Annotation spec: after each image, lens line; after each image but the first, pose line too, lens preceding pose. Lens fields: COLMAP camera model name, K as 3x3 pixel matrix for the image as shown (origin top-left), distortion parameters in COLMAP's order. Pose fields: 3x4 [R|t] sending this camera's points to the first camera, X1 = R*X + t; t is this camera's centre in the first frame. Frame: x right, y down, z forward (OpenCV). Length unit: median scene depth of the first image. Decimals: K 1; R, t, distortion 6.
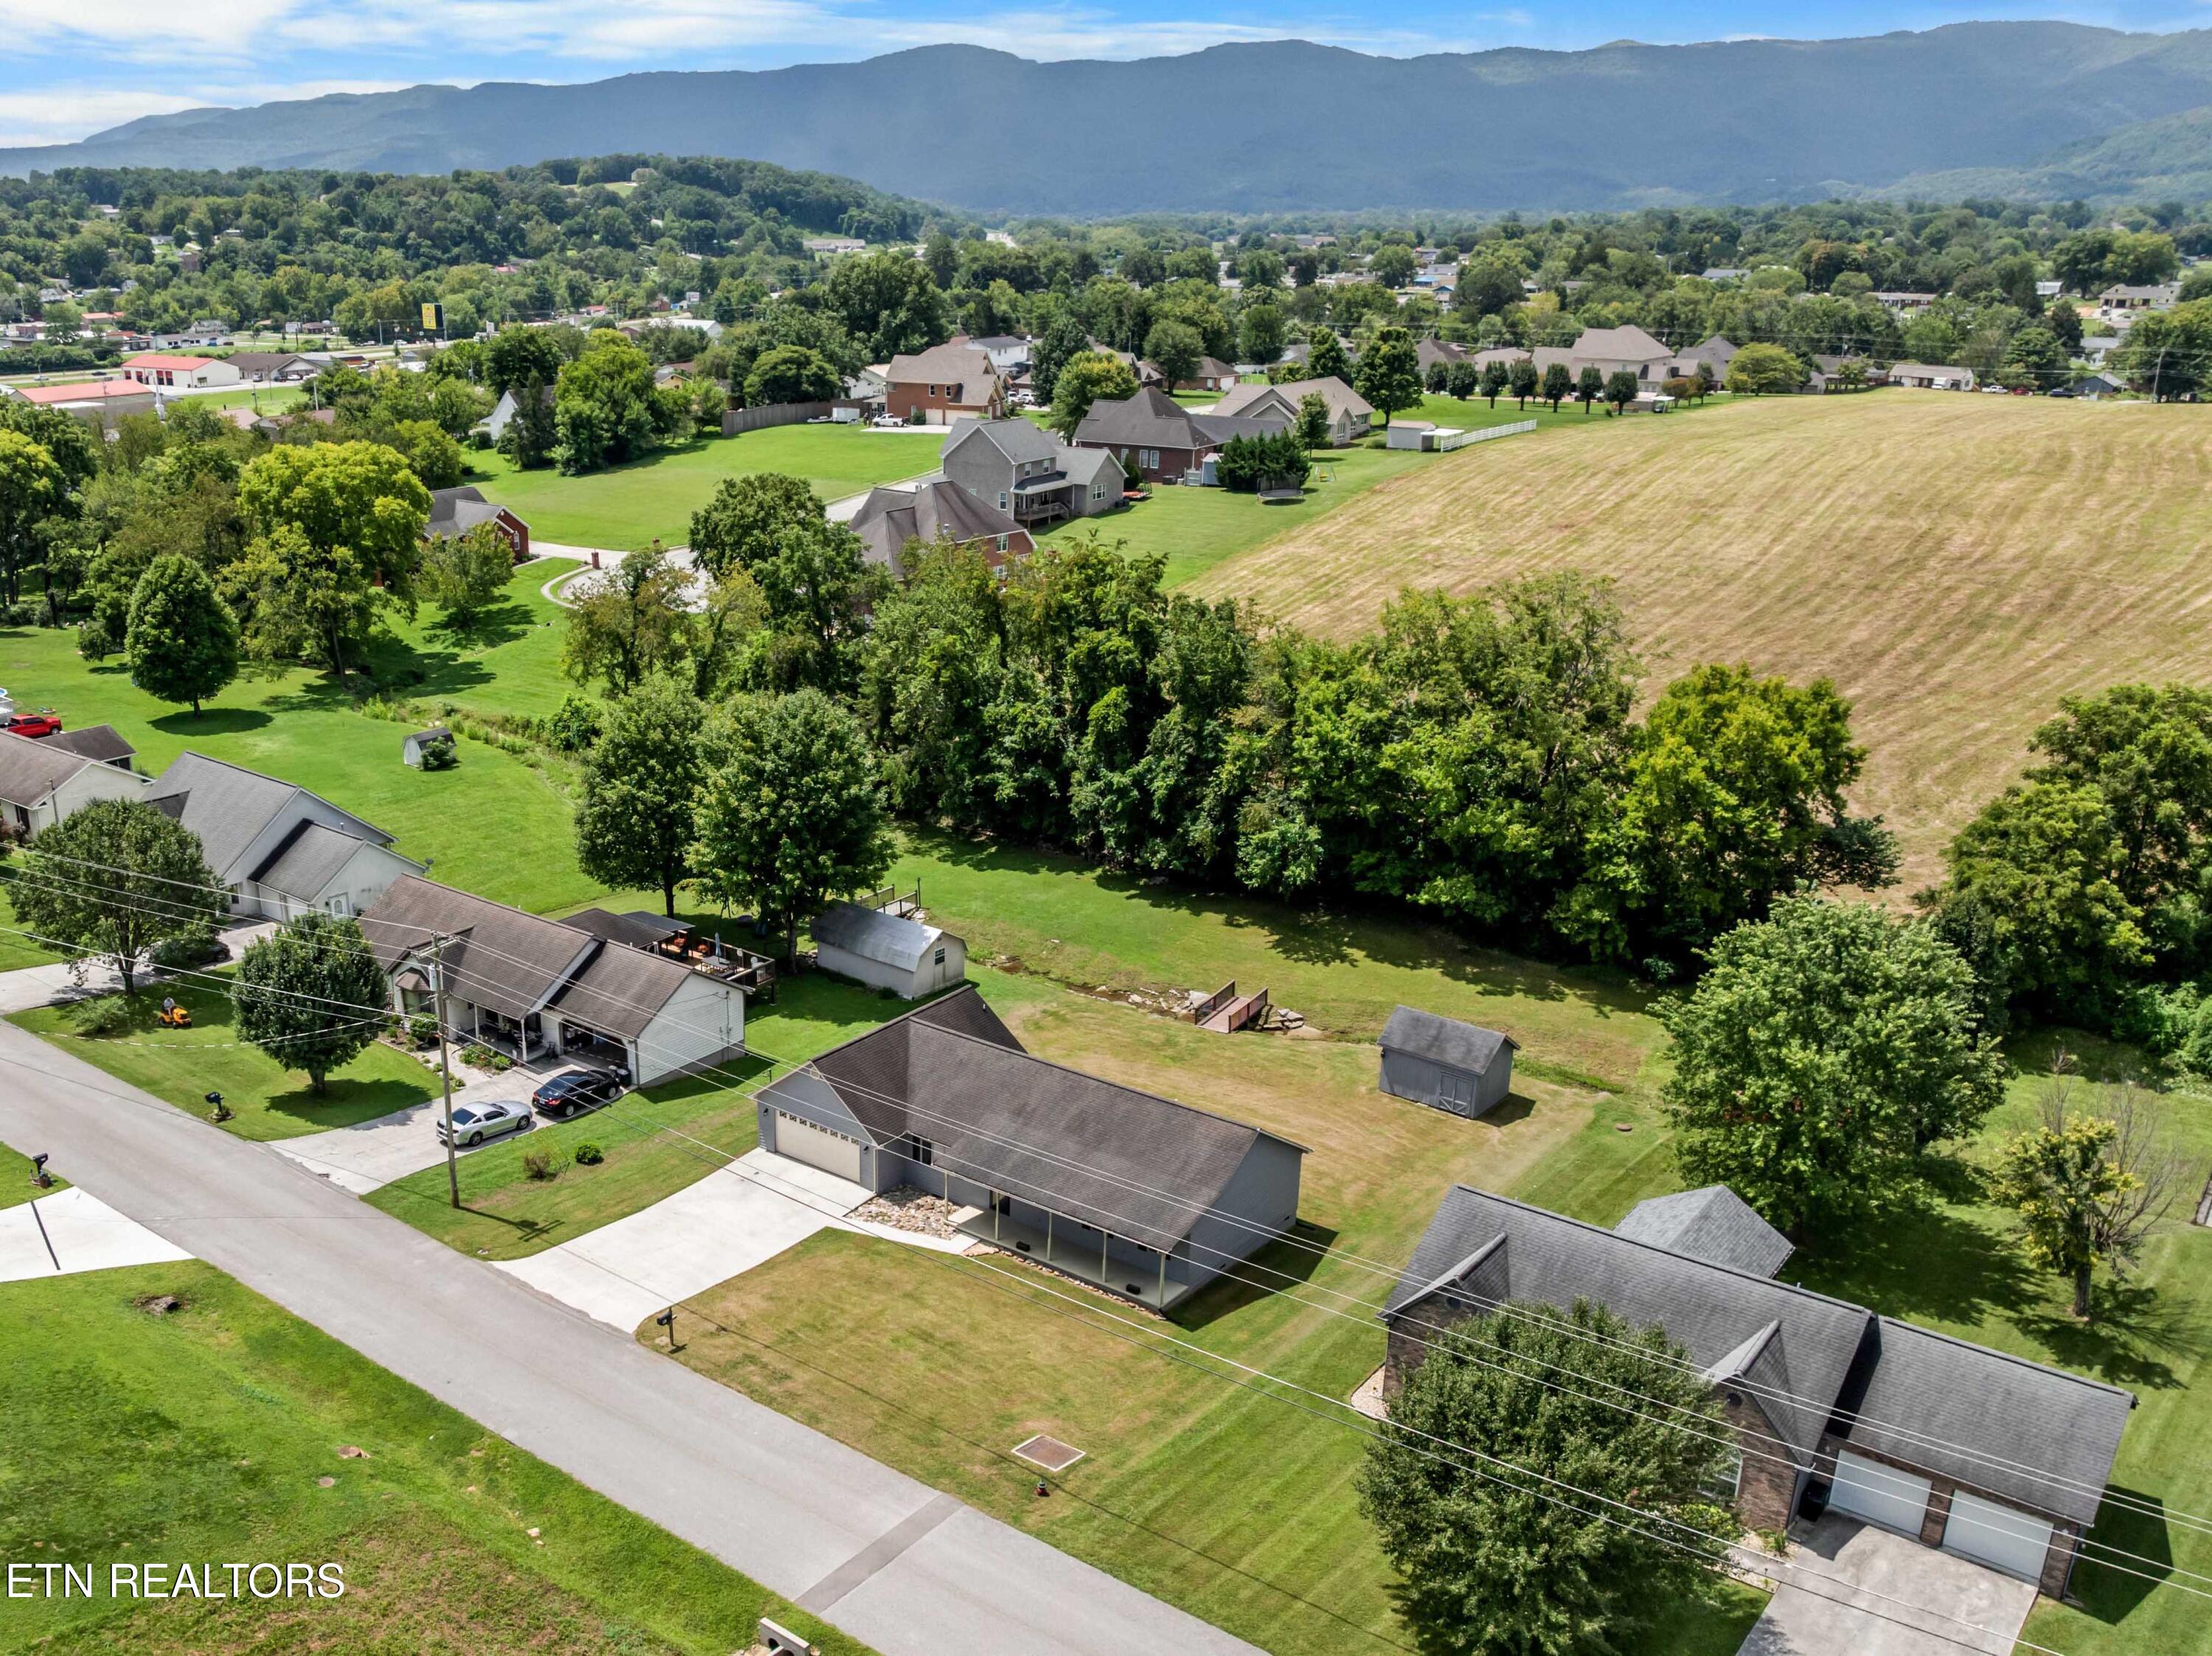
lens RADIAL K [[1751.9, 0, 1100.1], [0, 1751.9, 955.6], [0, 0, 1]] dist [-0.025742, 0.001502]
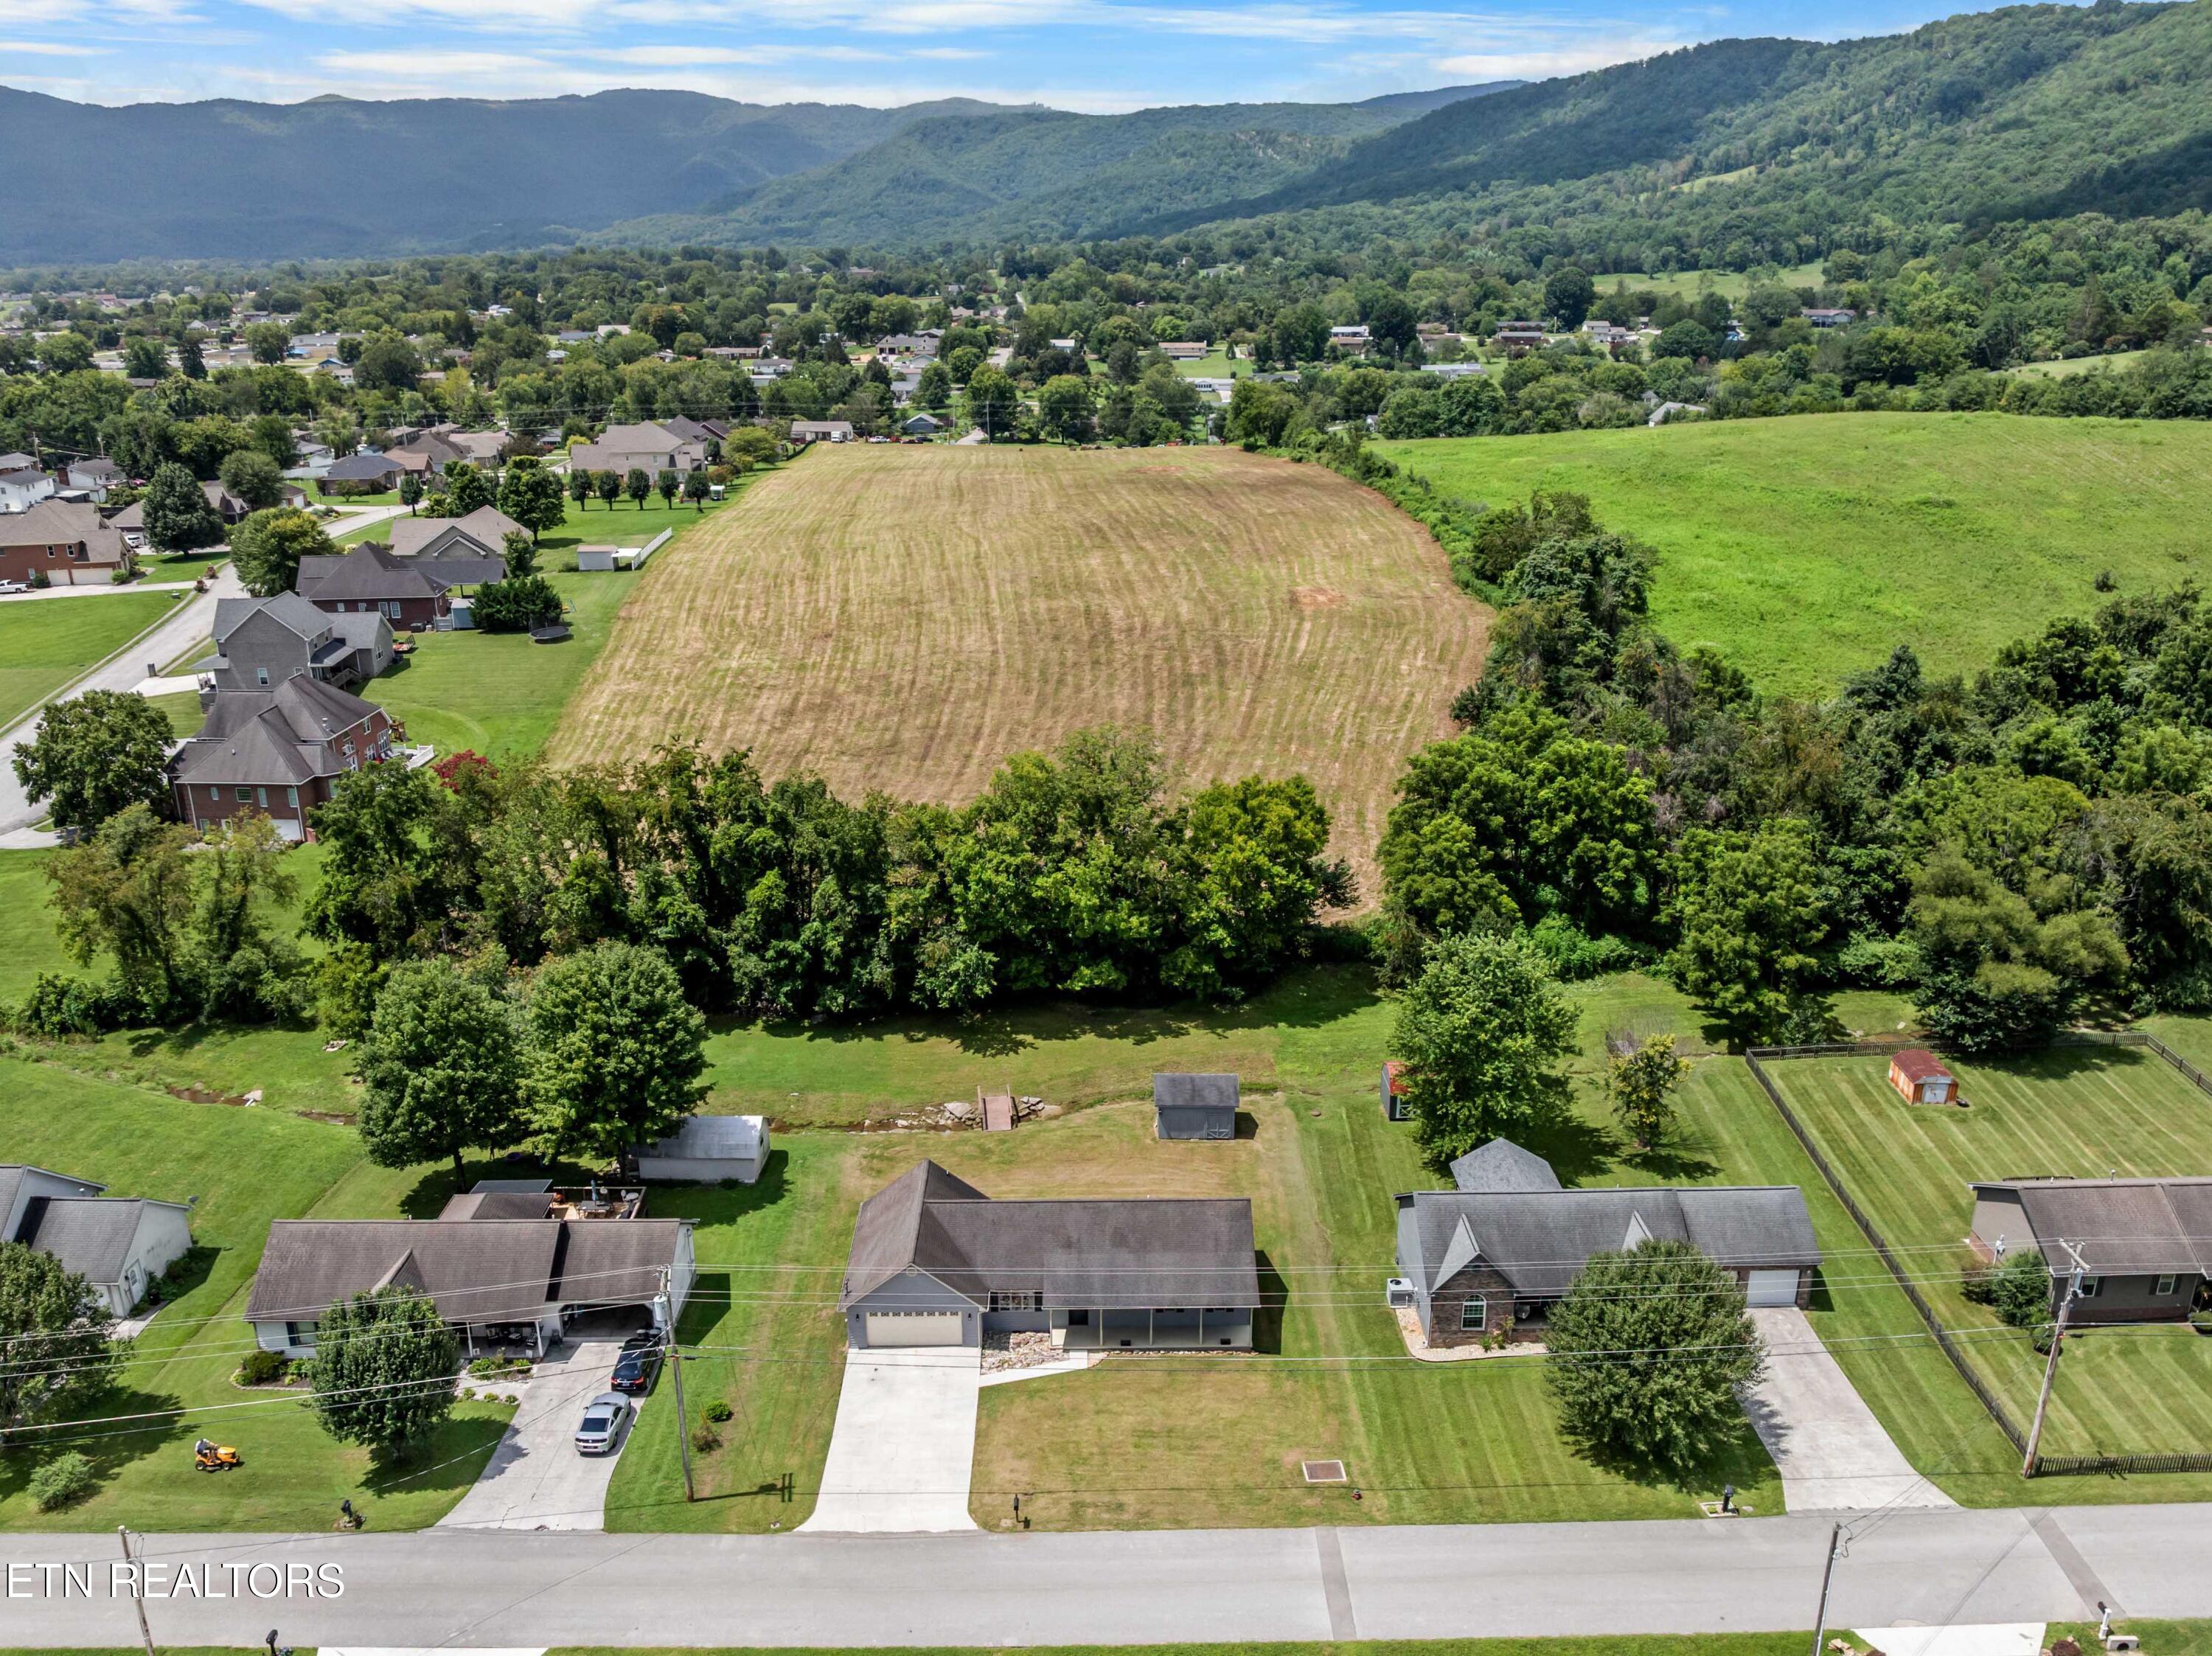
lens RADIAL K [[1513.2, 0, 1115.6], [0, 1513.2, 932.5], [0, 0, 1]] dist [-0.022789, -0.003417]
pose [[0.809991, -0.226621, 0.540886, -0.408028], [0.227796, 0.971476, 0.065899, -0.143063], [-0.540392, 0.069835, 0.838511, 0.027049]]
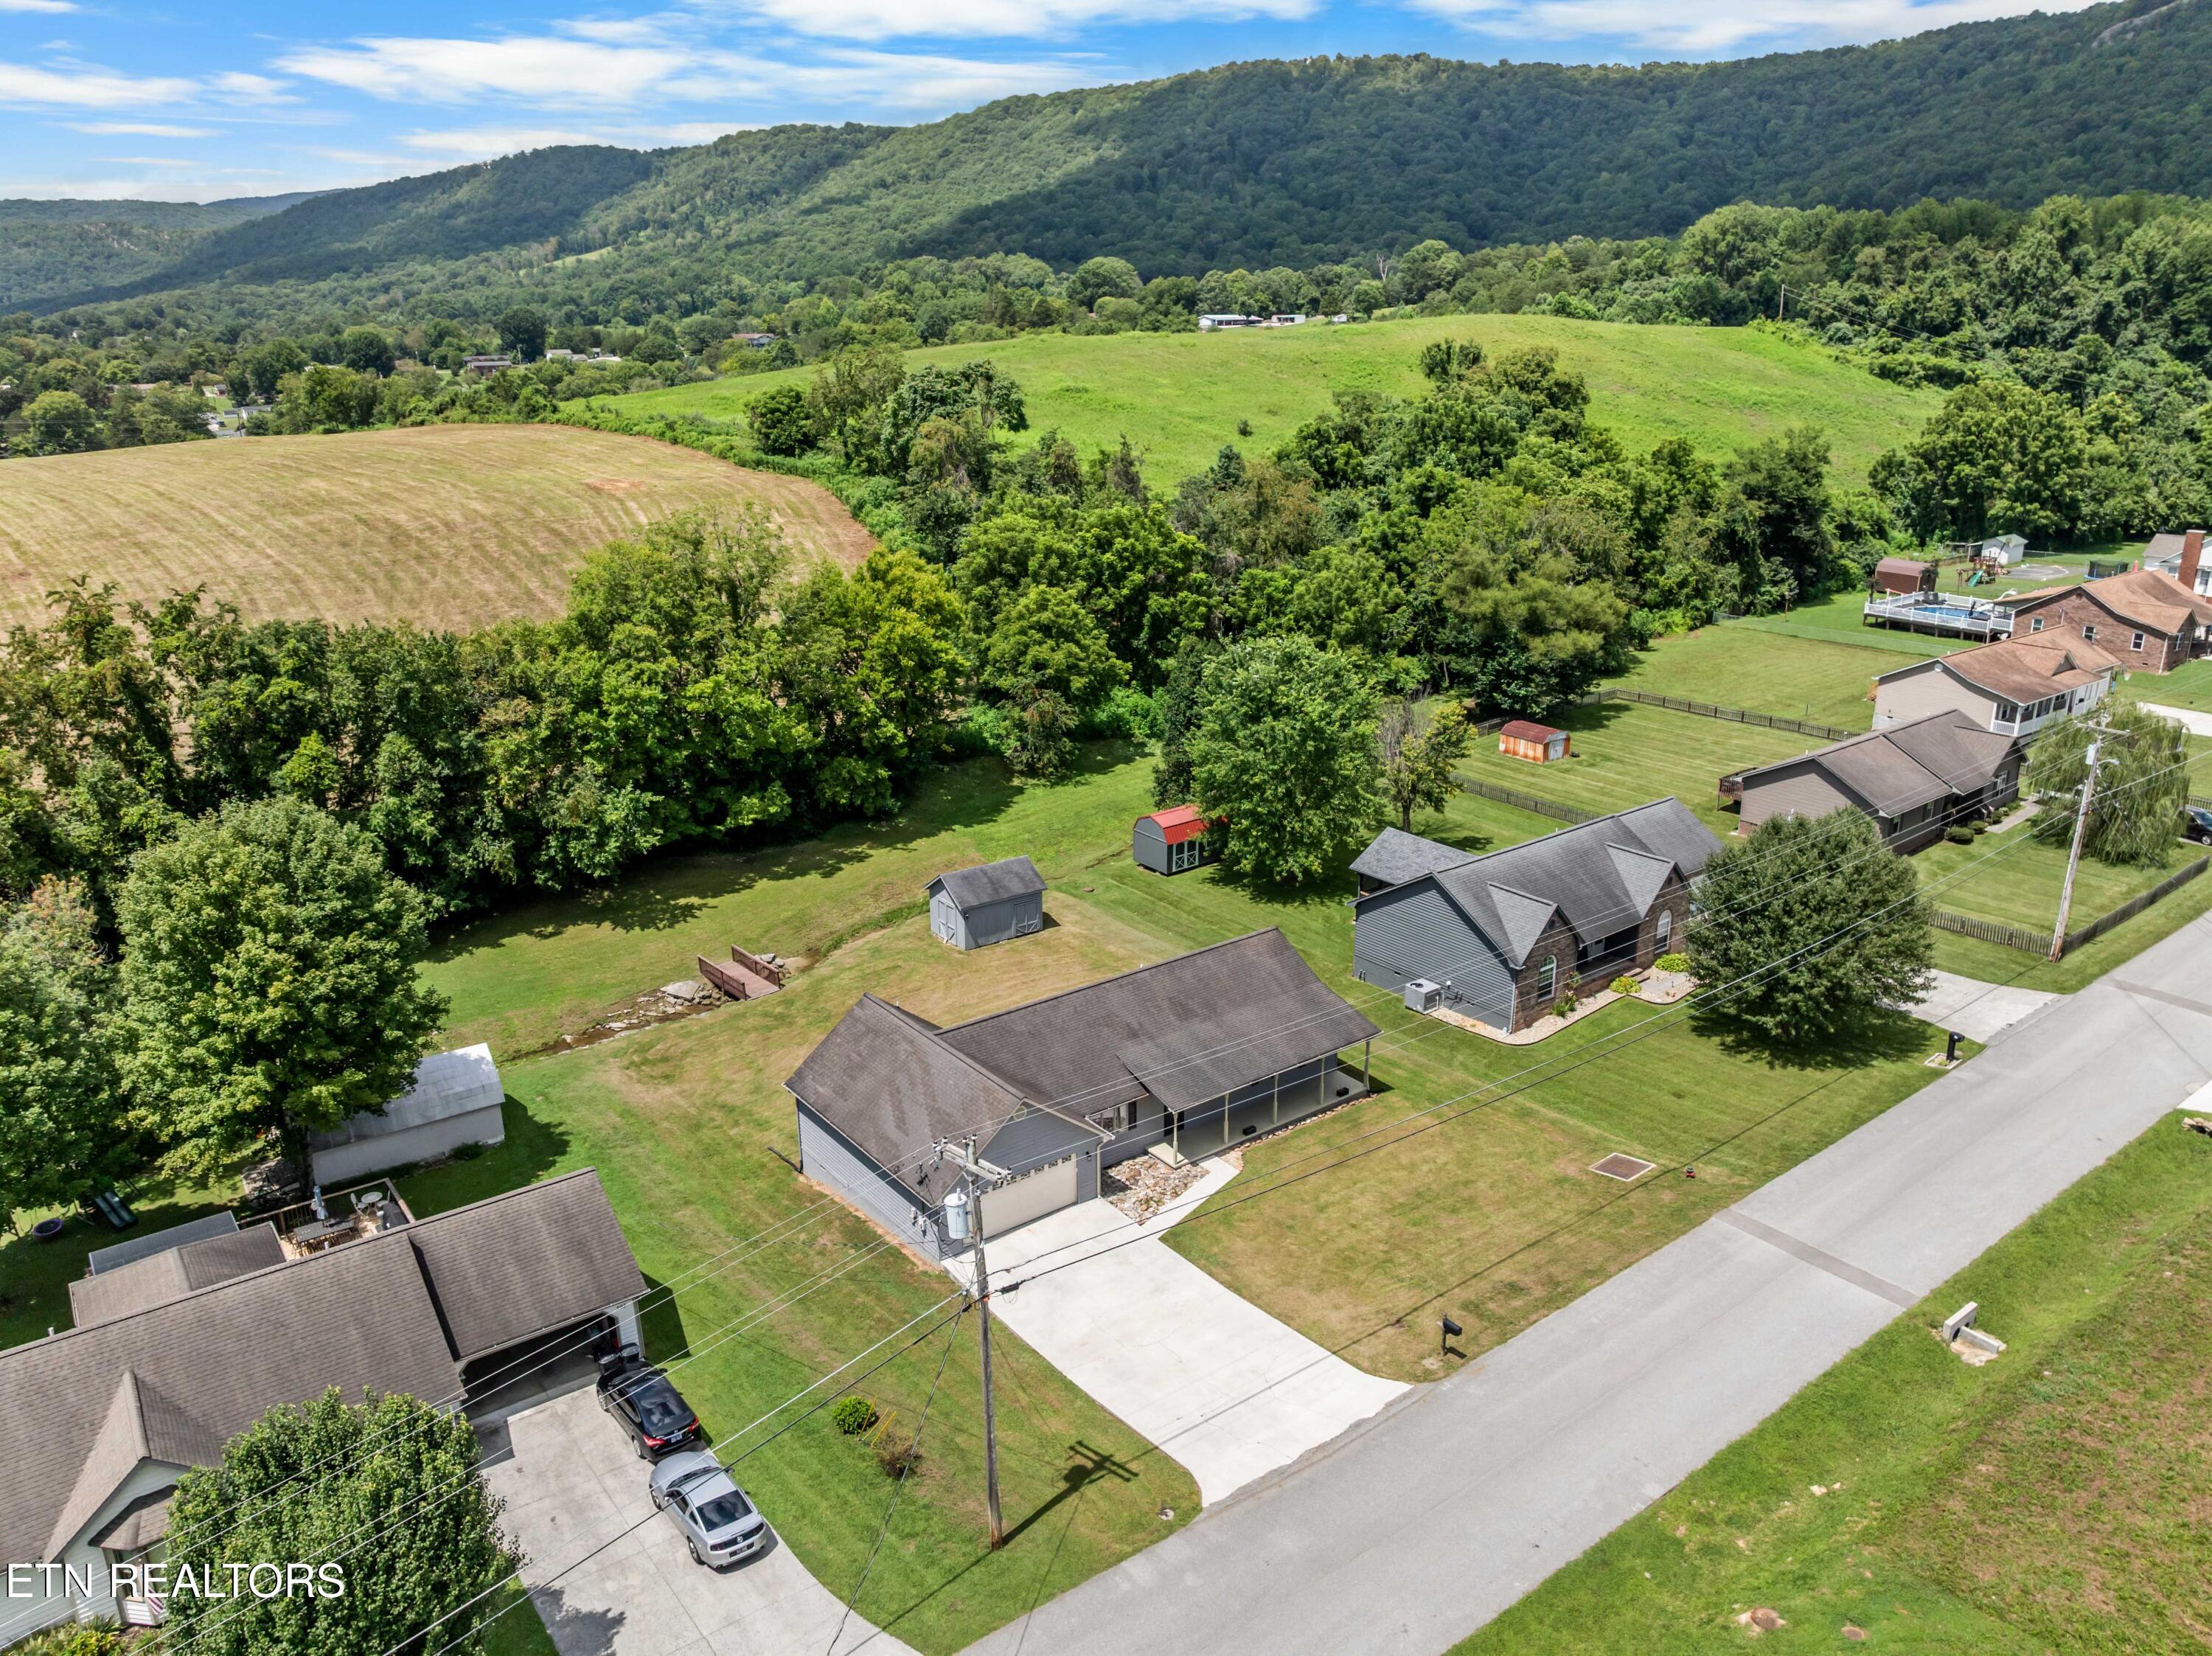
lens RADIAL K [[1400.5, 0, 1004.0], [0, 1400.5, 823.3], [0, 0, 1]] dist [-0.023955, 0.000821]
pose [[0.373117, -0.320877, 0.870530, -0.504149], [0.365068, 0.913375, 0.180199, -0.128919], [-0.852942, 0.250567, 0.457937, 0.490824]]
